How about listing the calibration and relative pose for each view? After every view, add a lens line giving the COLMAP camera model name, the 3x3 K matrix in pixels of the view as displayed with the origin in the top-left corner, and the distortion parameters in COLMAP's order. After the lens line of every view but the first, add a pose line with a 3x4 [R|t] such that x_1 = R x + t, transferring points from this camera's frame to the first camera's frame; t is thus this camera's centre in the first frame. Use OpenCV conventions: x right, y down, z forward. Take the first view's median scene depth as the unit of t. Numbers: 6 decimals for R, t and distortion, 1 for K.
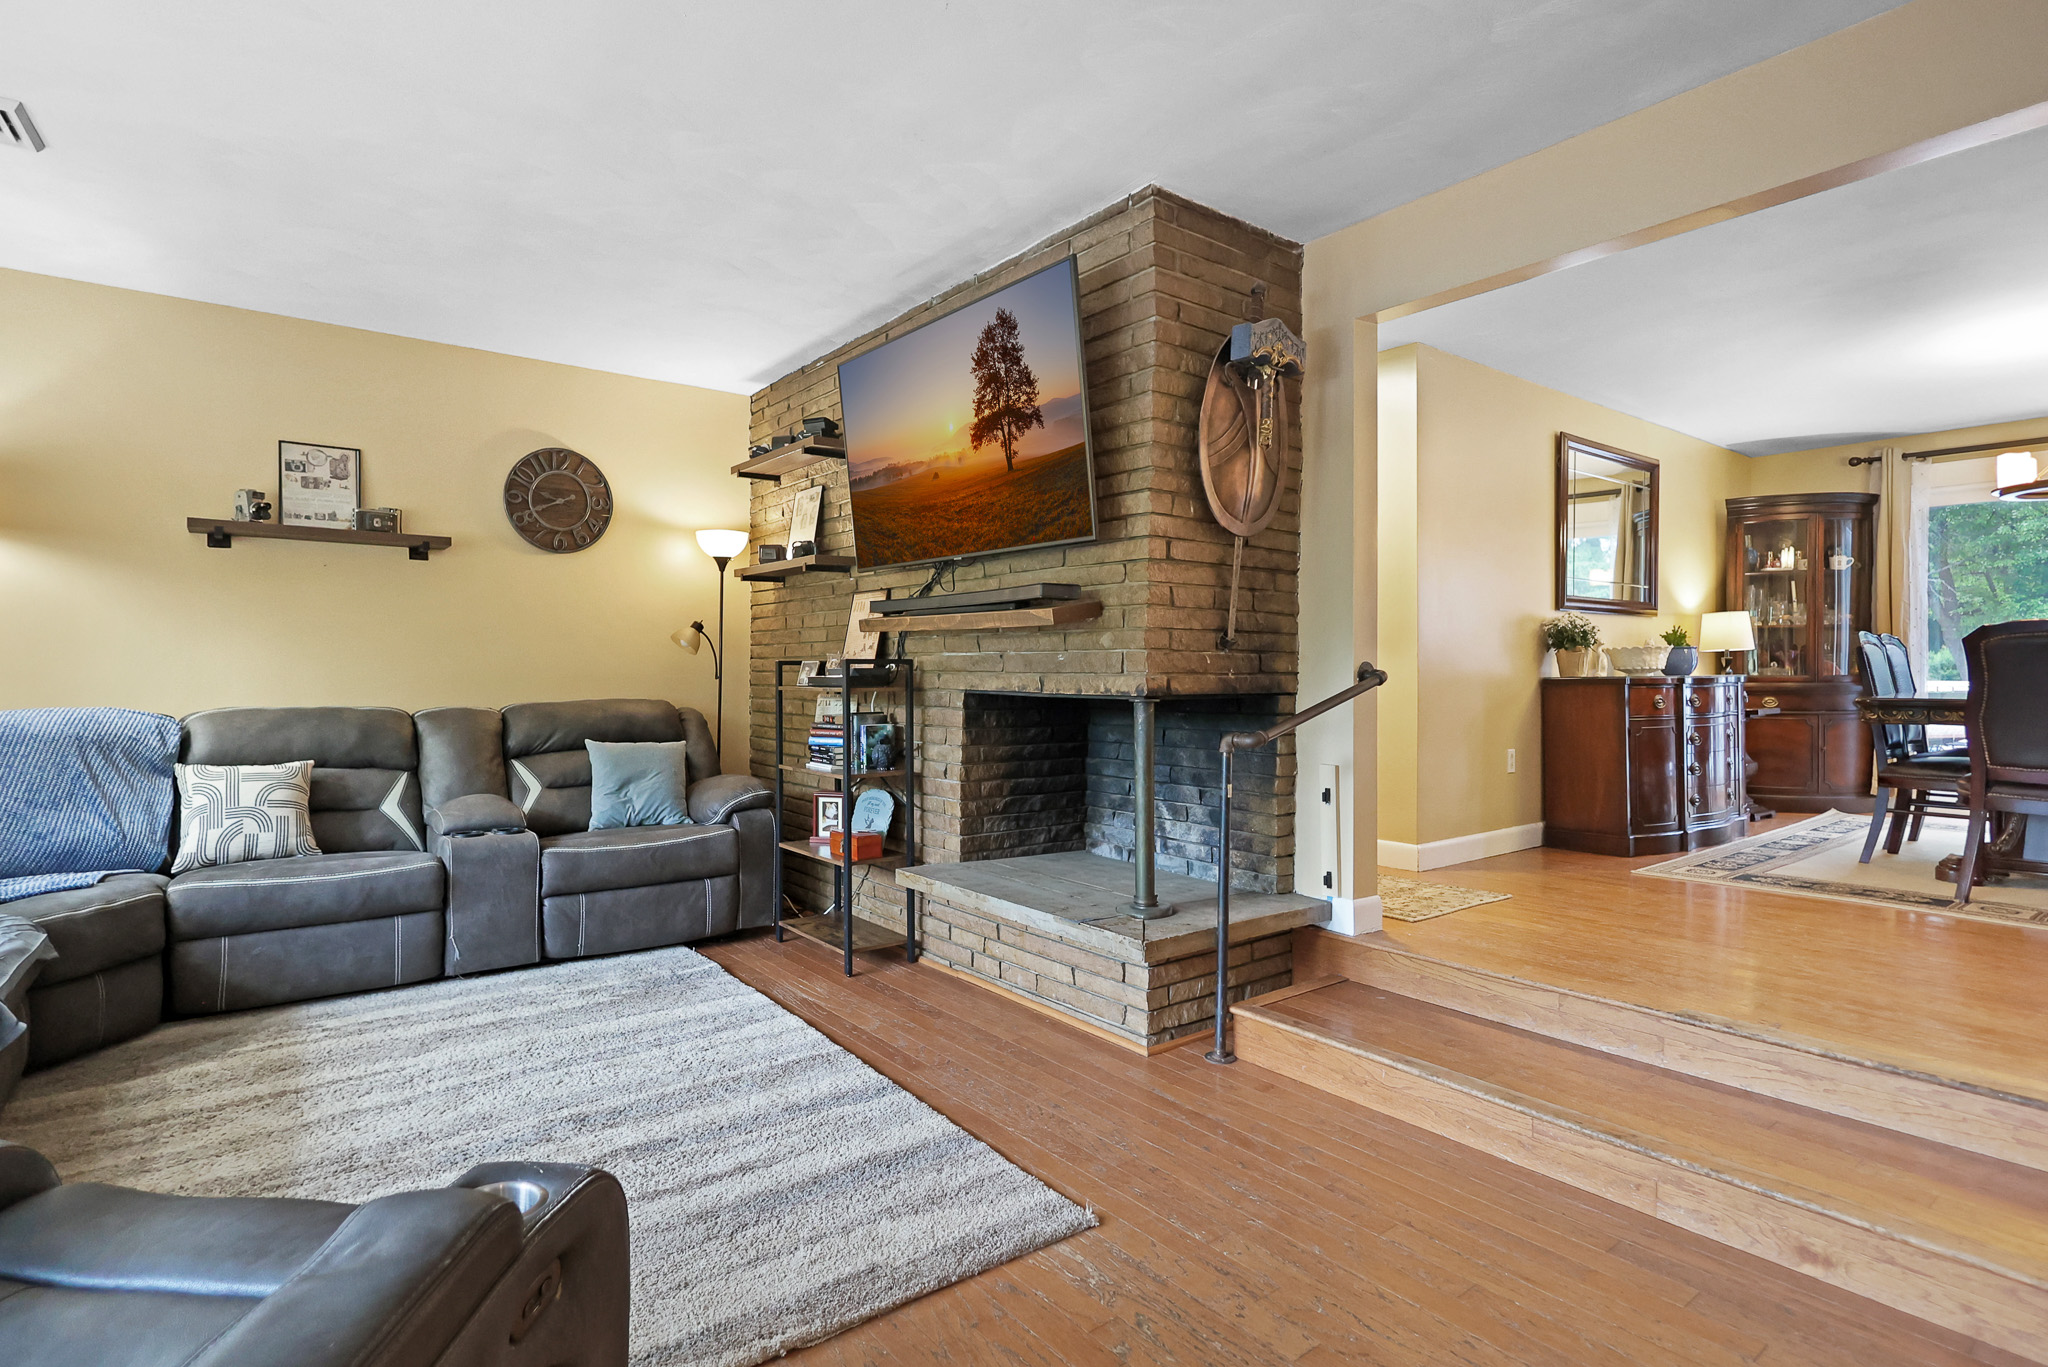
lens RADIAL K [[1035.2, 0, 1024.6], [0, 1035.2, 673.4], [0, 0, 1]] dist [0.003269, 0.001152]
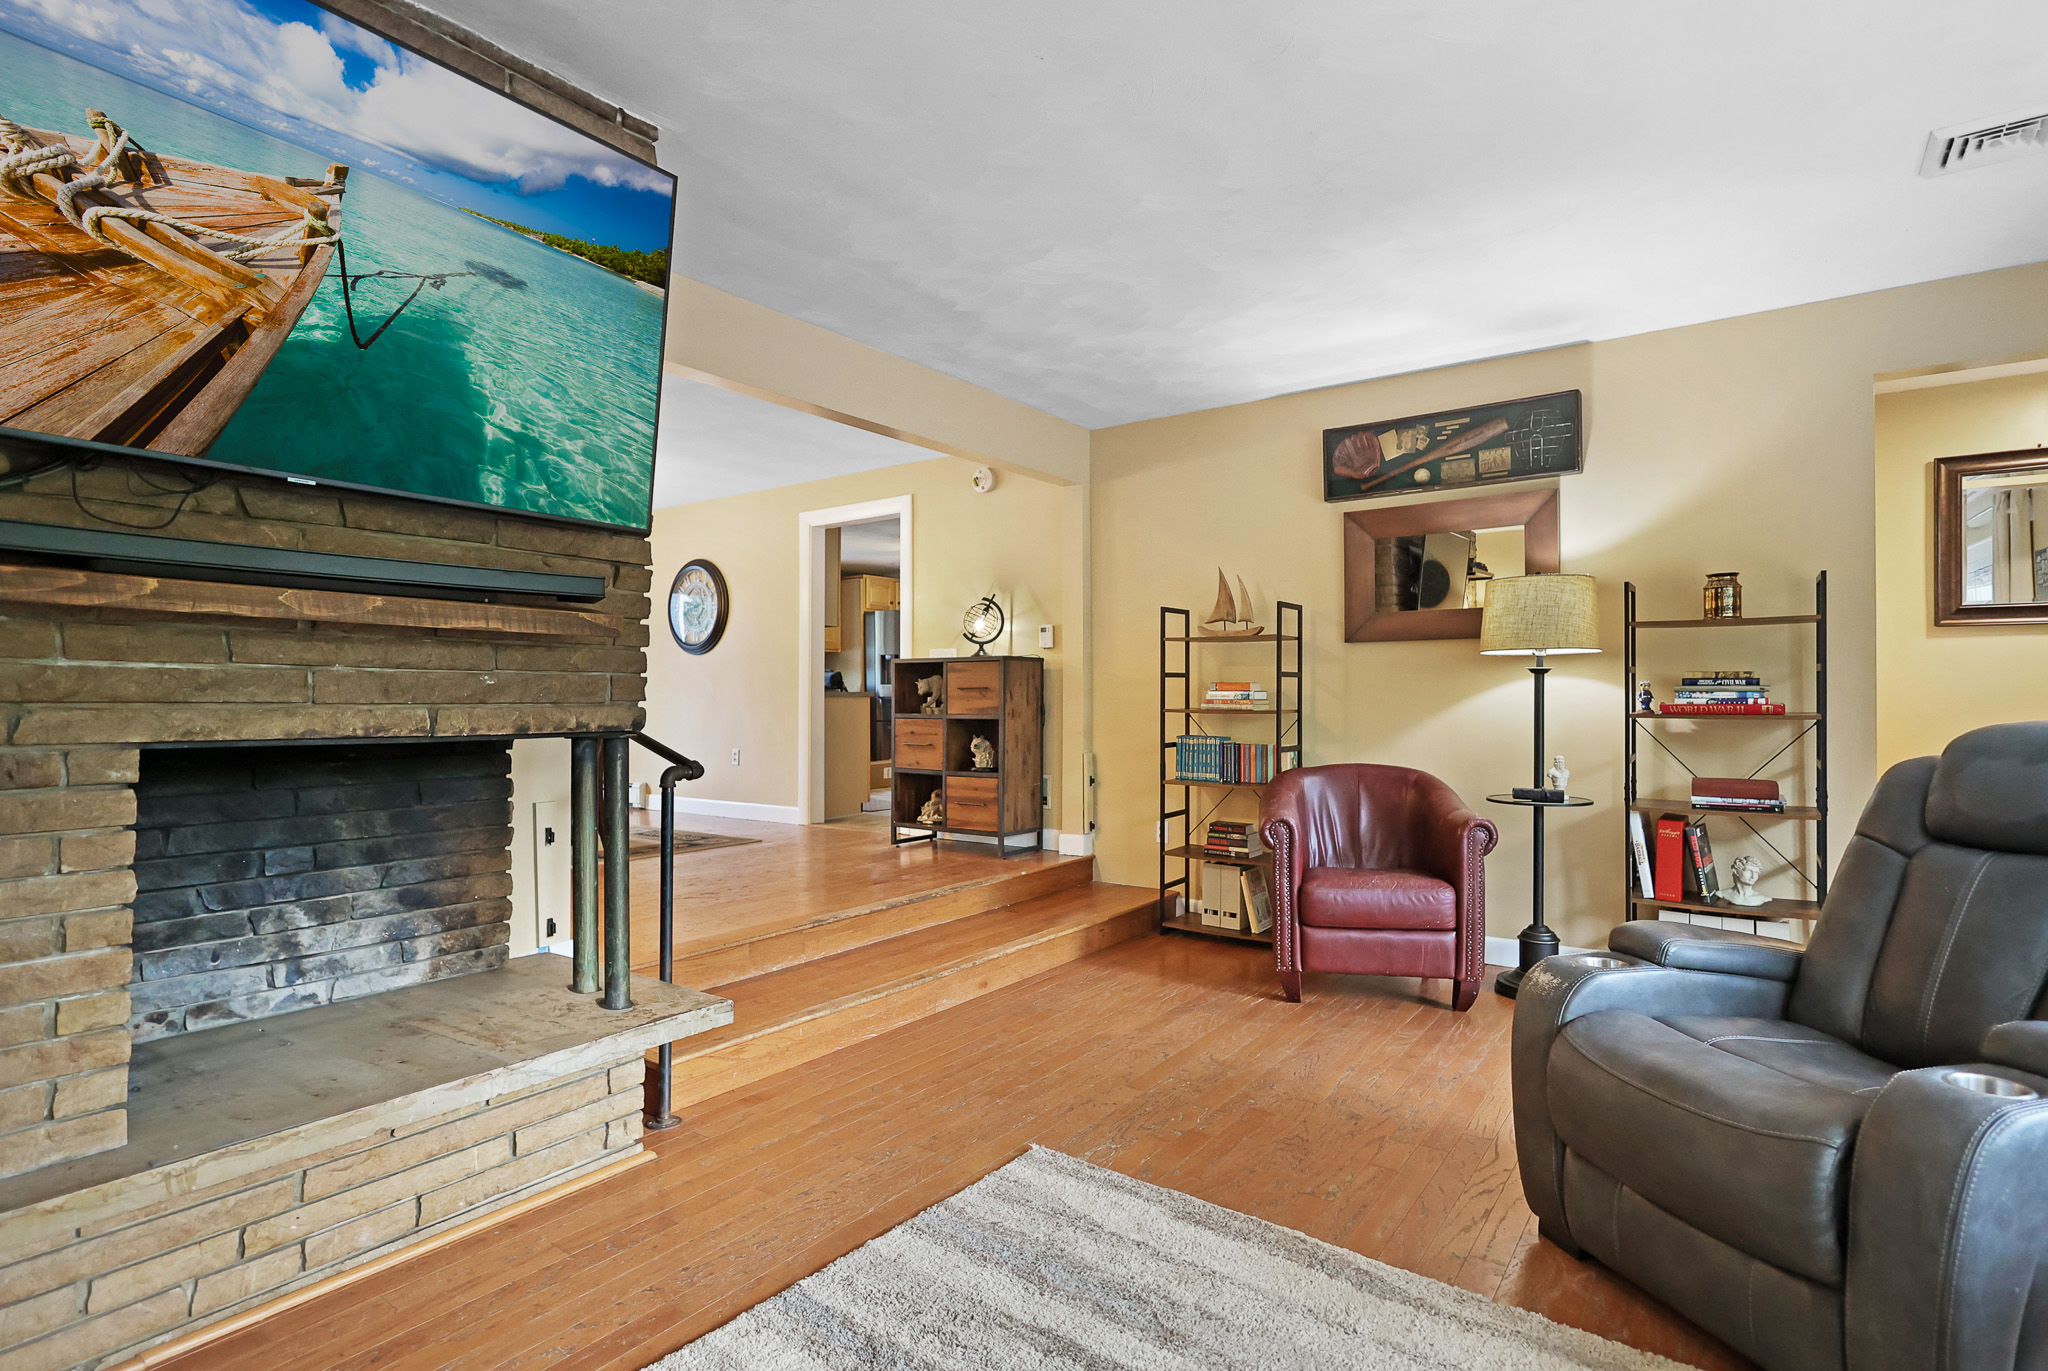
lens RADIAL K [[1035.2, 0, 1006.8], [0, 1035.2, 695.7], [0, 0, 1]] dist [0.003269, 0.001152]
pose [[-0.266460, -0.001782, 0.963844, -0.664442], [0.002287, 0.999994, 0.002481, -0.006134], [-0.963843, 0.002866, -0.266454, 0.820065]]
